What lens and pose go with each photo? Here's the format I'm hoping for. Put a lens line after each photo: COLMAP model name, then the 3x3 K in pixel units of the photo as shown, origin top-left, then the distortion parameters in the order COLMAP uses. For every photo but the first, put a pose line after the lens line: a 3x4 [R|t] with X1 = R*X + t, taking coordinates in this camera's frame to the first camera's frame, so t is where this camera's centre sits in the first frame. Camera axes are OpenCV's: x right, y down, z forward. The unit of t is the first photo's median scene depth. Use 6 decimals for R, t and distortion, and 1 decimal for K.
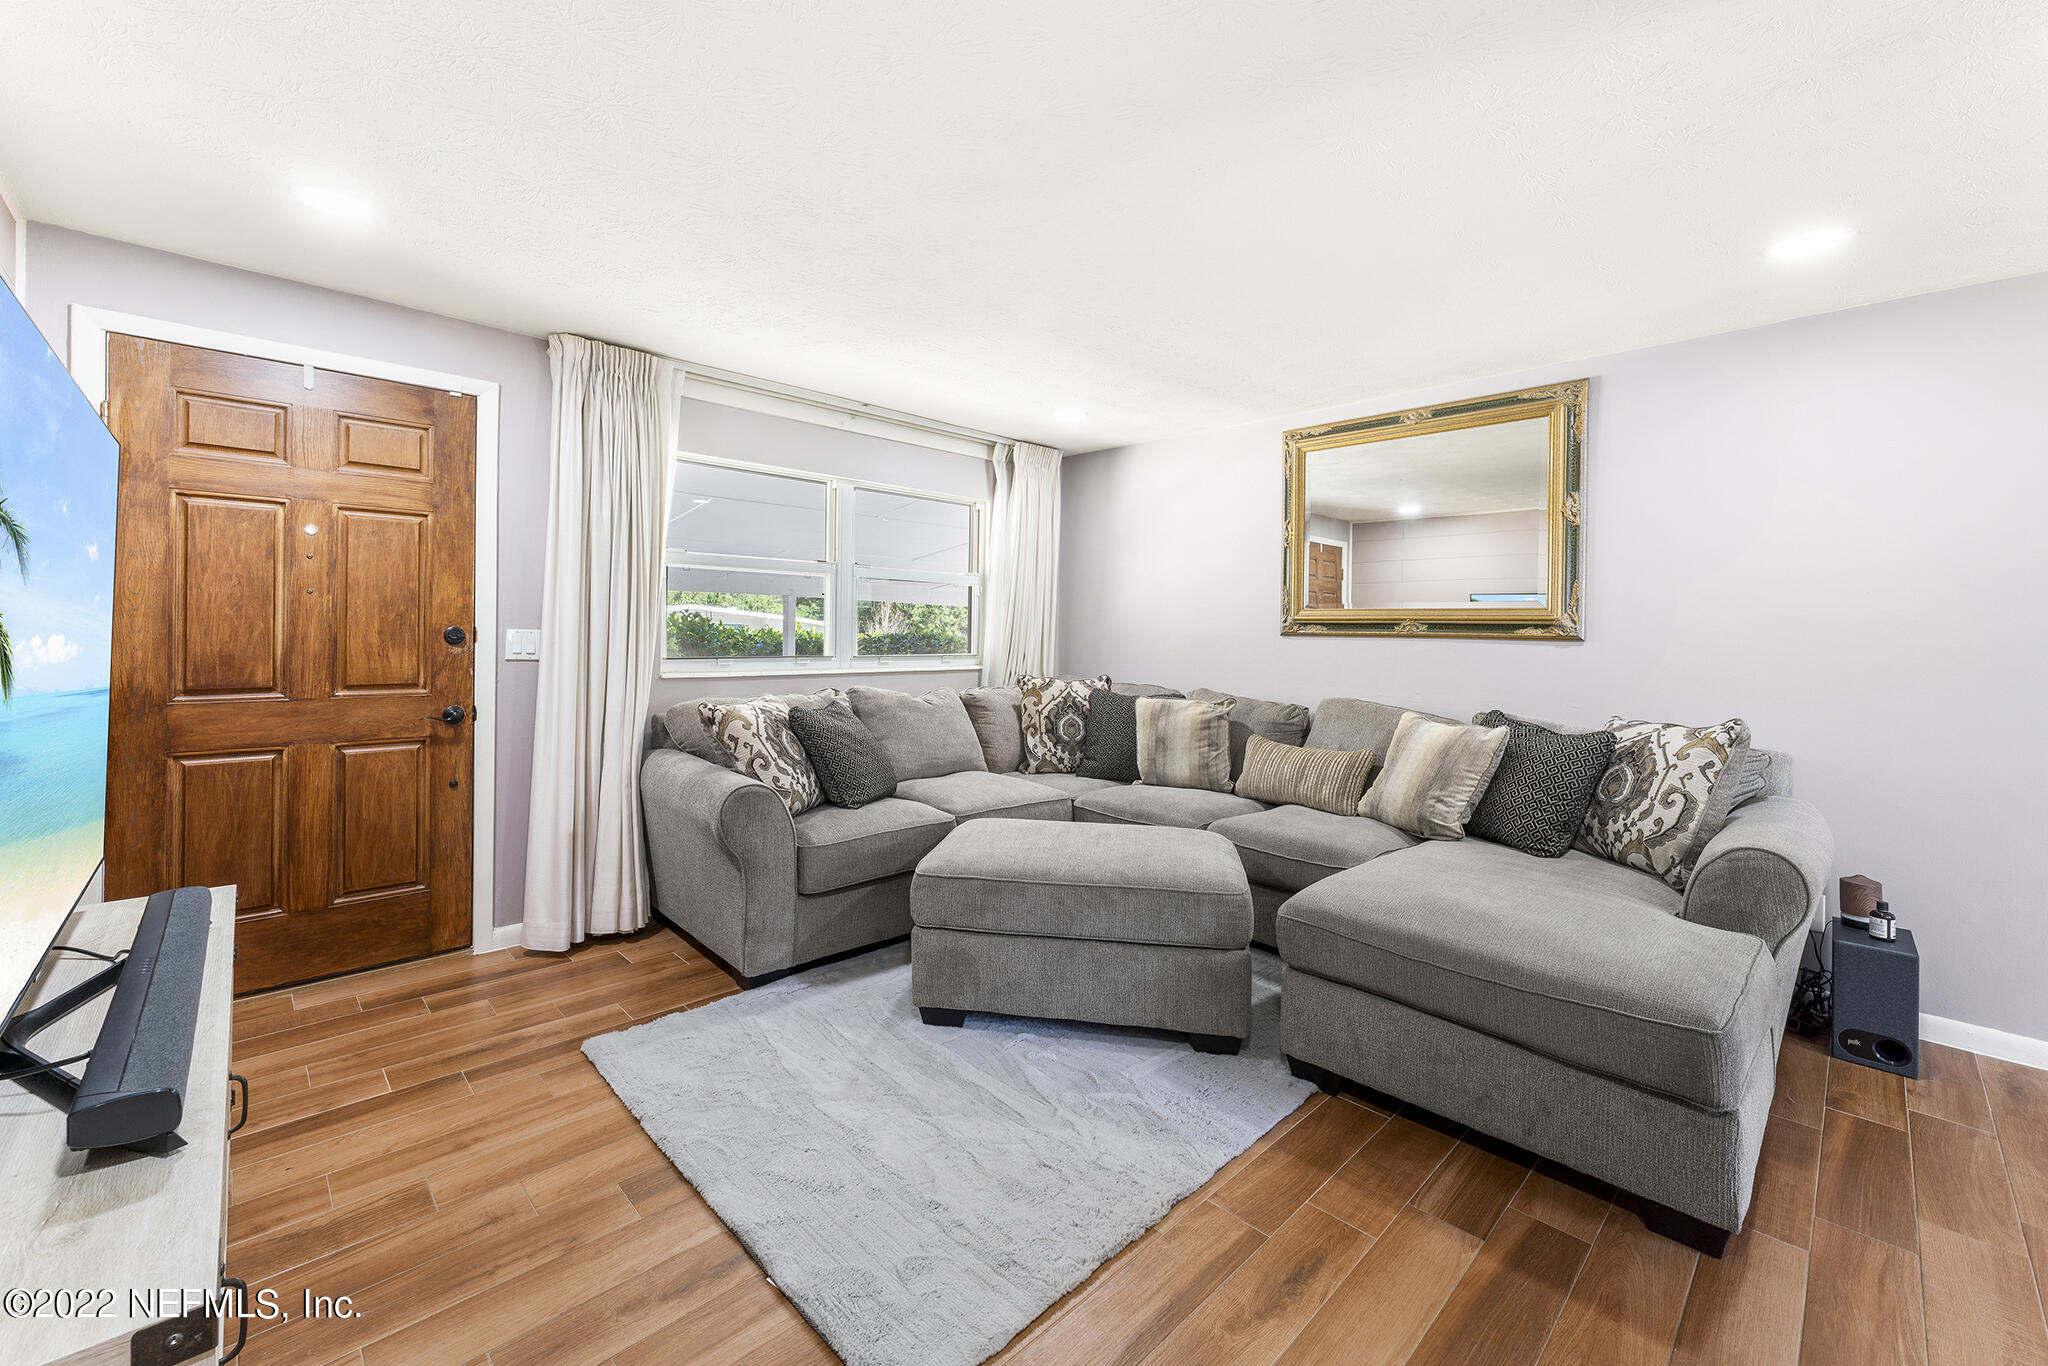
lens RADIAL K [[817.5, 0, 1010.3], [0, 817.5, 646.6], [0, 0, 1]] dist [-0.000942, -0.000051]
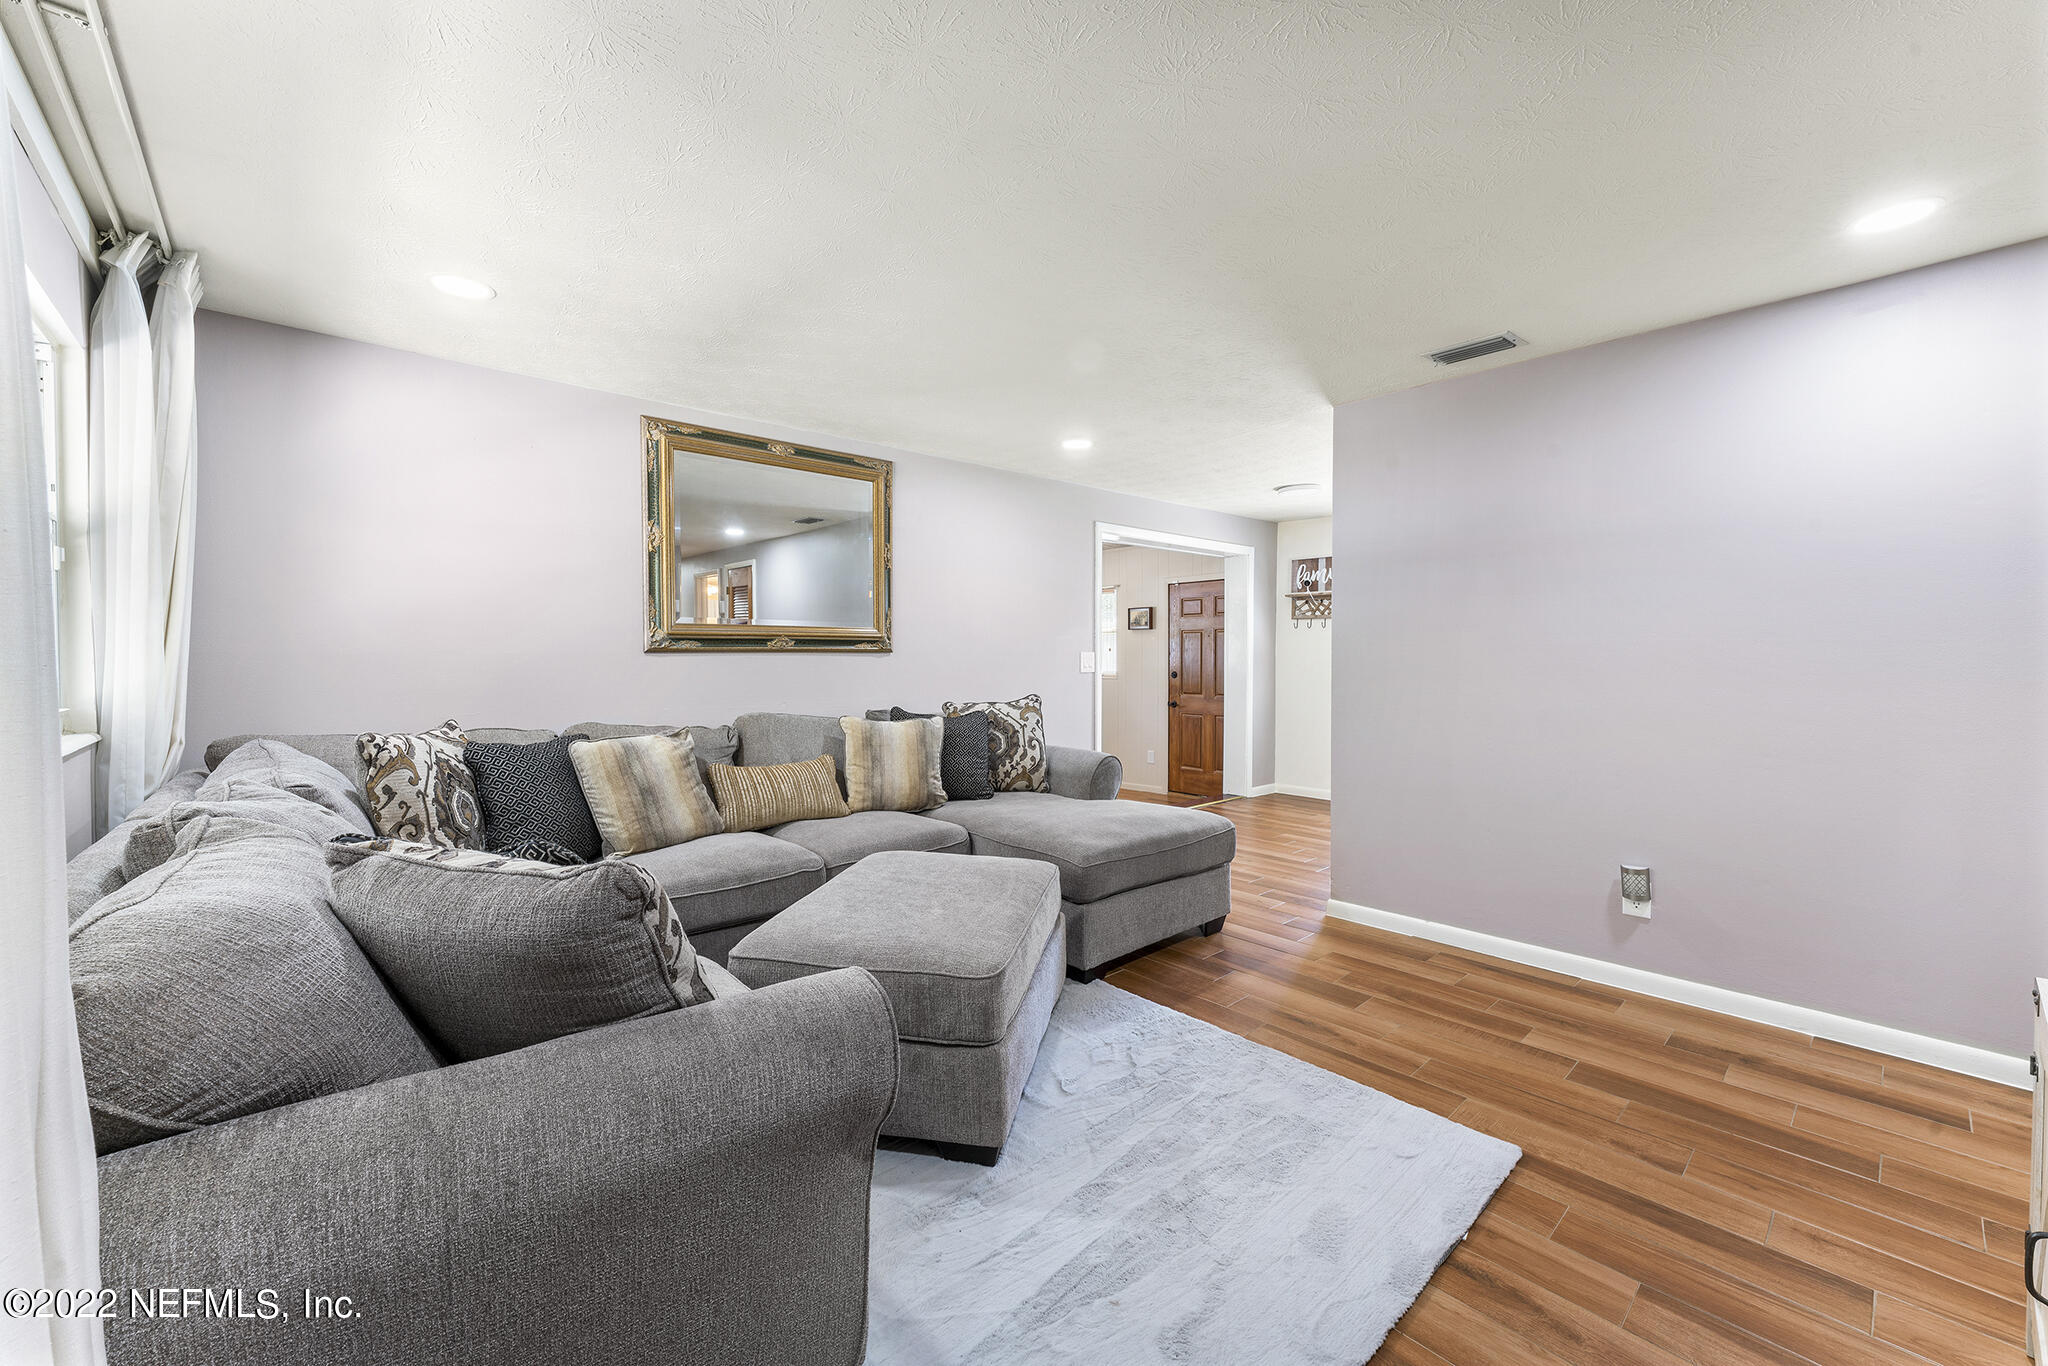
lens RADIAL K [[819.3, 0, 1018.1], [0, 819.3, 667.9], [0, 0, 1]] dist [0.016658, -0.000181]
pose [[0.029788, -0.031878, 0.999048, -0.675145], [0.023703, 0.999233, 0.031178, -0.018797], [-0.999275, 0.022752, 0.030521, 0.744867]]
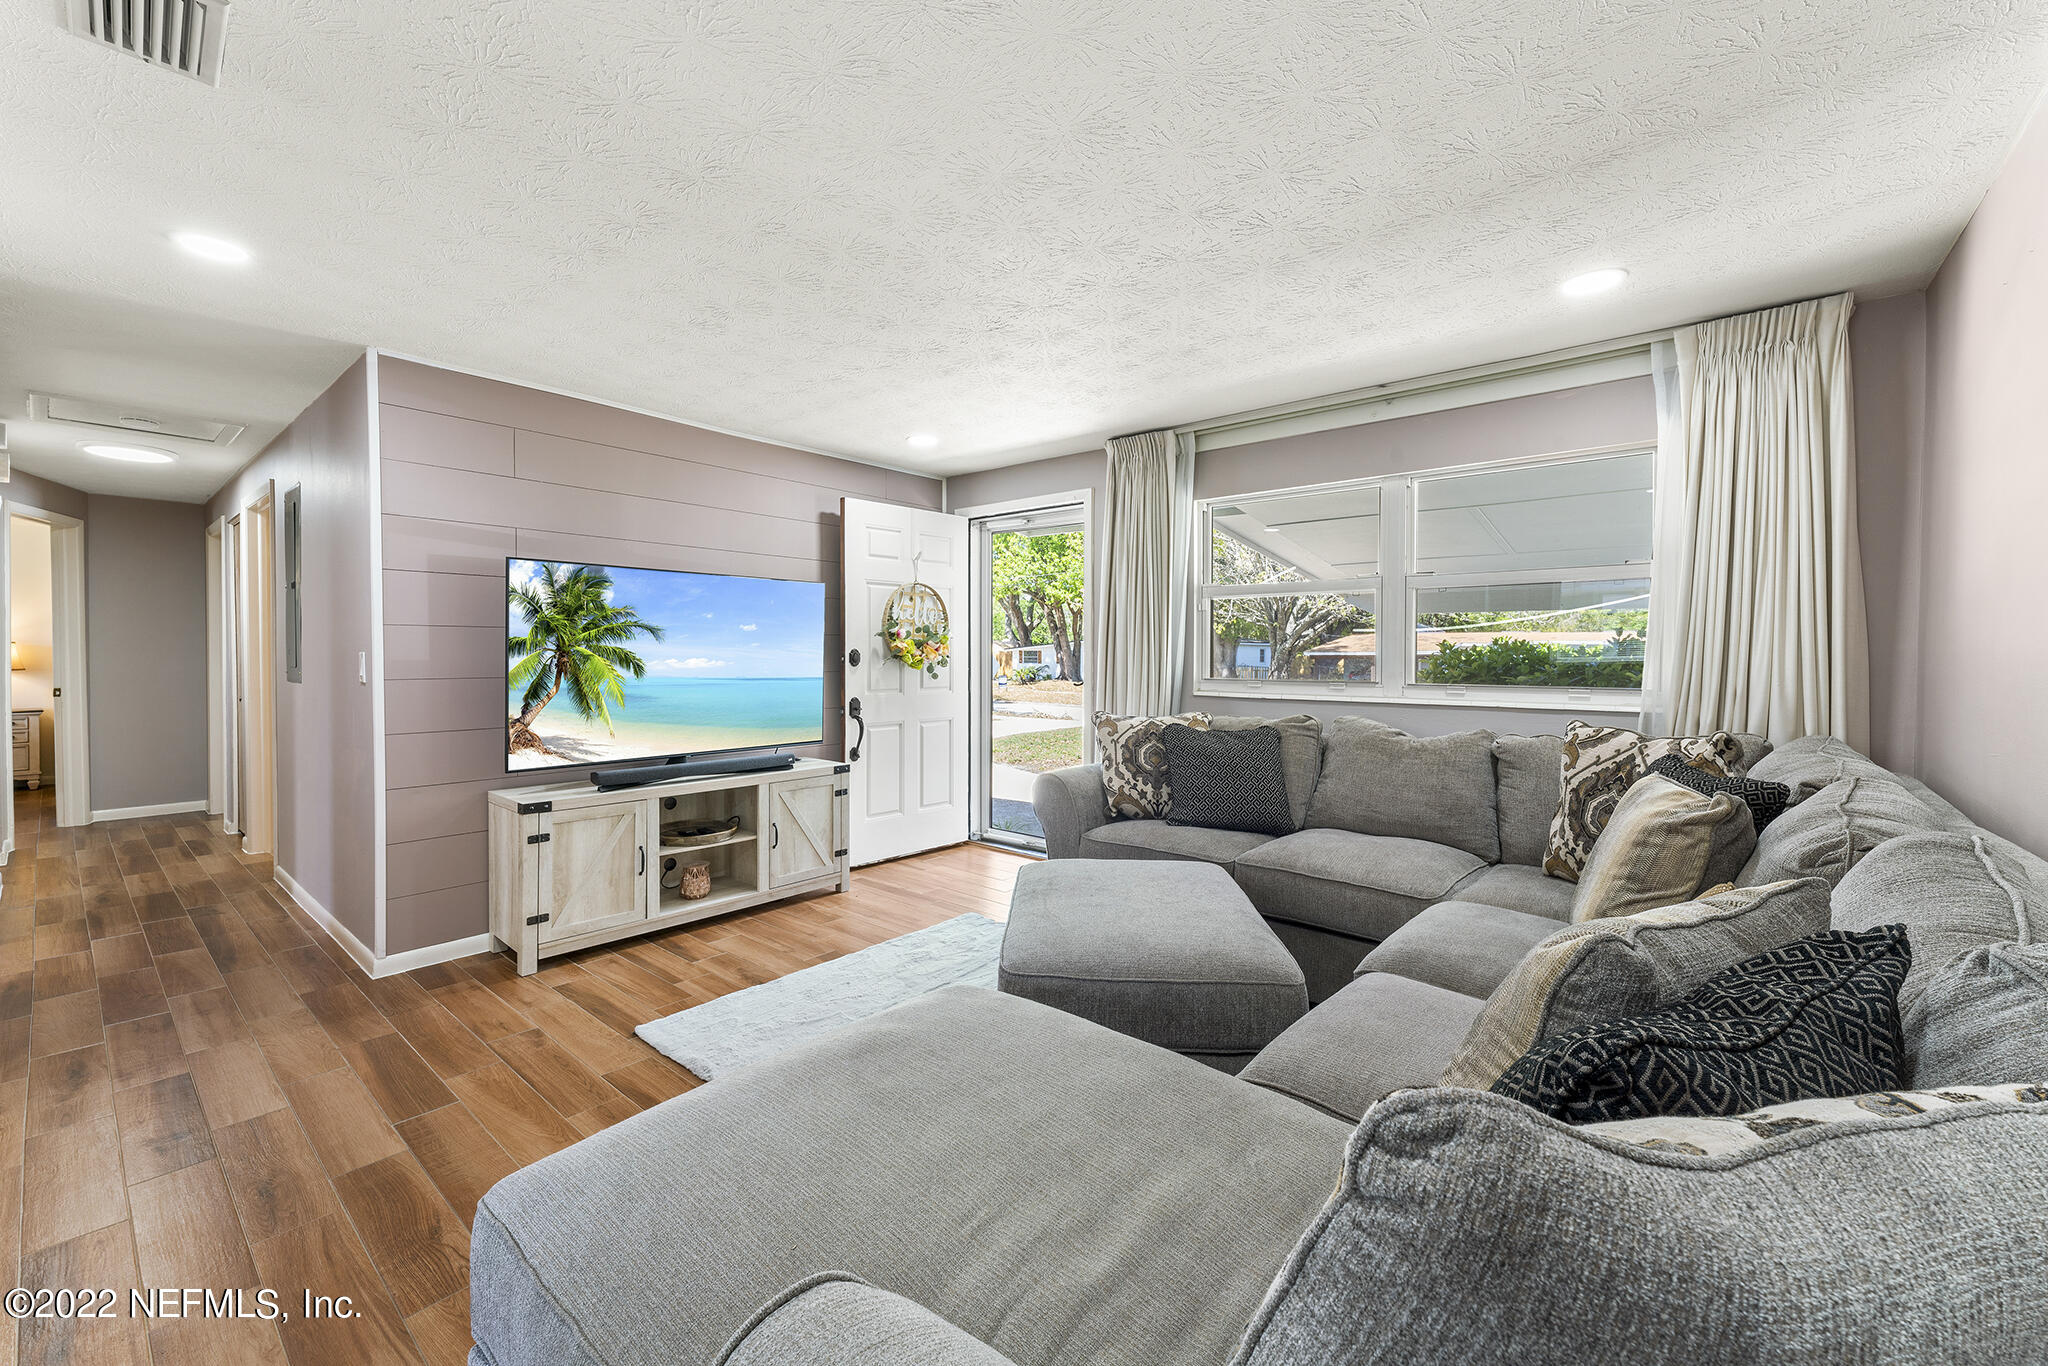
lens RADIAL K [[819.3, 0, 1018.1], [0, 819.3, 667.9], [0, 0, 1]] dist [0.016658, -0.000181]
pose [[0.121196, 0.004937, -0.992616, 0.792488], [-0.024570, 0.999696, 0.001972, 0.004527], [0.992324, 0.024150, 0.121281, 0.662250]]
